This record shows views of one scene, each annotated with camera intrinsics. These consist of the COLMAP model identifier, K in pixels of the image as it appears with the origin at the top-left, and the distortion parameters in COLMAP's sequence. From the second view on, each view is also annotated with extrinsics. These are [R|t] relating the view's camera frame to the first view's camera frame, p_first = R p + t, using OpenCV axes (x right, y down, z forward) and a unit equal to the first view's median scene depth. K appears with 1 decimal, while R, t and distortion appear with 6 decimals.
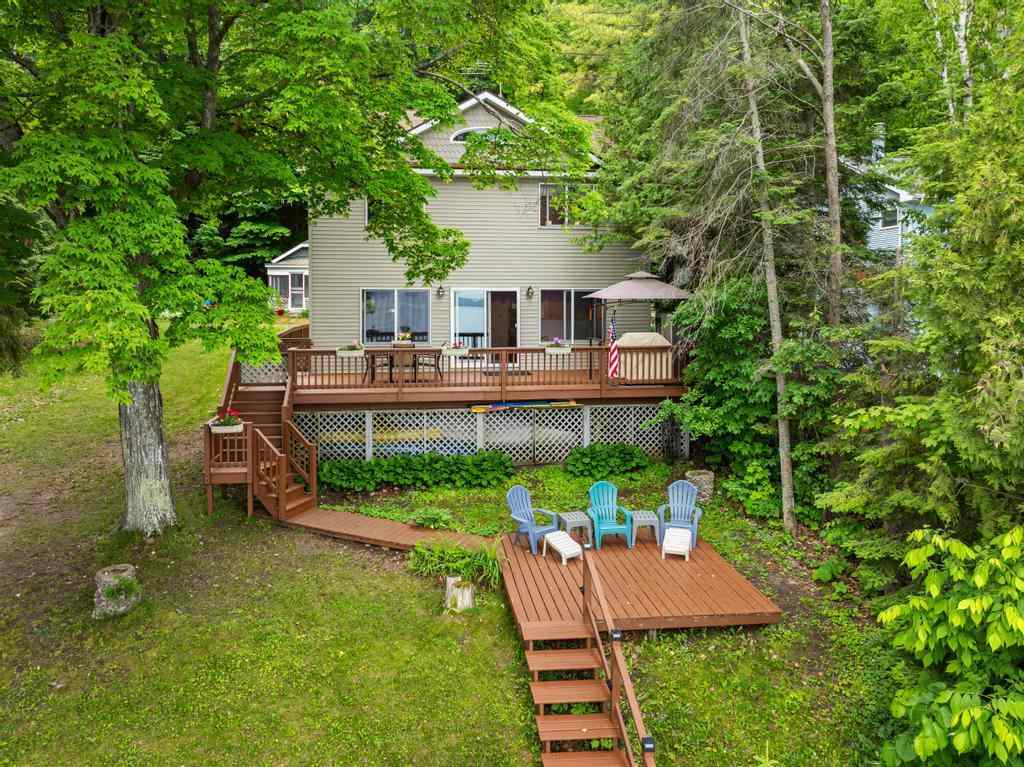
lens RADIAL K [[729.1, 0, 509.3], [0, 729.1, 314.2], [0, 0, 1]] dist [-0.039339, -0.000857]
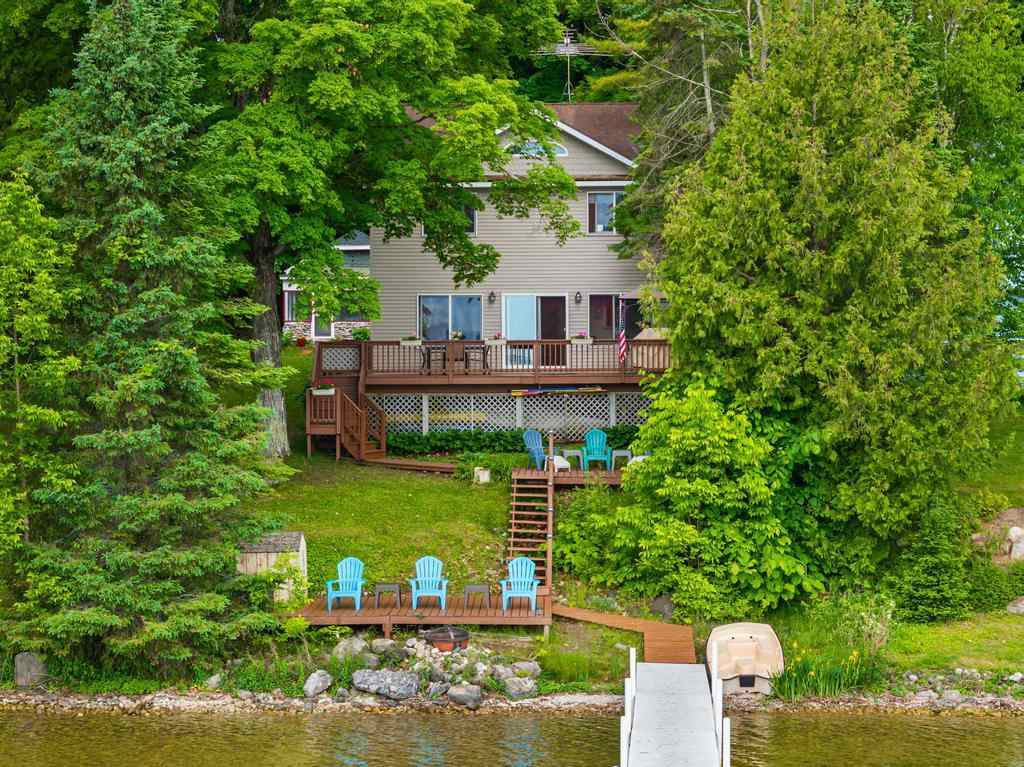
lens RADIAL K [[2001.5, 0, 512.0], [0, 2001.5, 383.5], [0, 0, 1]] dist [-0.255506, 1.750373]
pose [[0.989838, -0.002066, -0.142182, 0.406439], [-0.000147, 0.999879, -0.015549, 0.163906], [0.142197, 0.015411, 0.989718, -2.185690]]
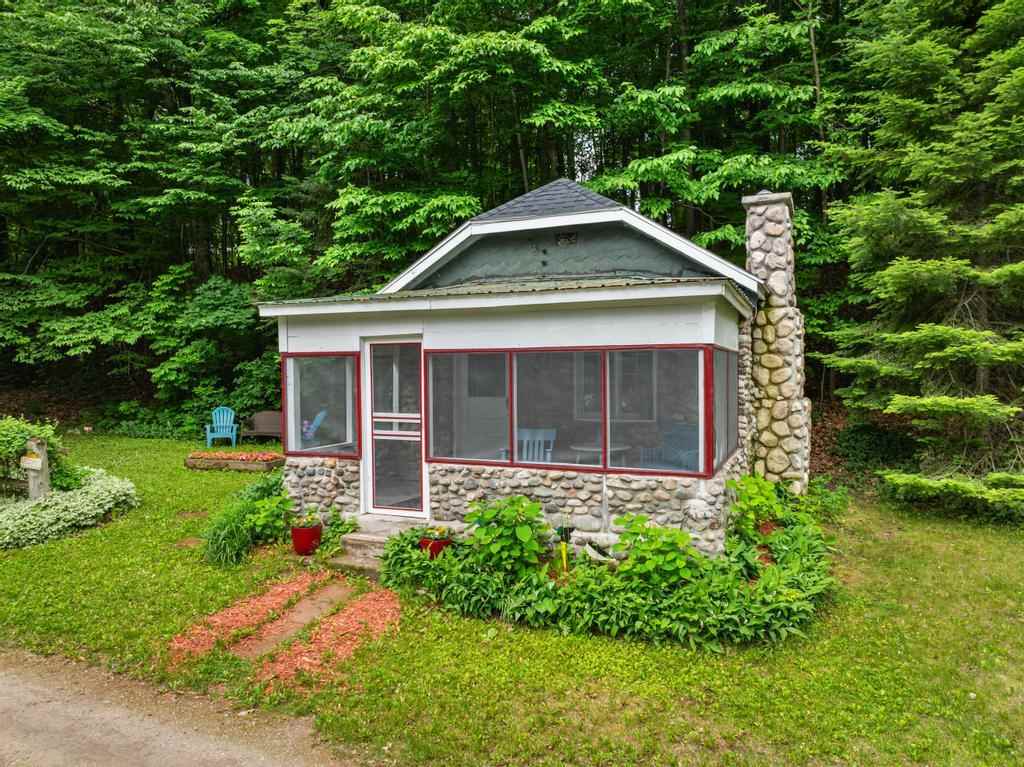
lens RADIAL K [[703.3, 0, 512.0], [0, 703.3, 383.5], [0, 0, 1]] dist [-0.034545, 0.000344]
pose [[0.870727, 0.000729, -0.491766, -0.400606], [-0.002179, 0.999995, -0.002376, -0.106573], [0.491762, 0.003141, 0.870724, 2.037955]]
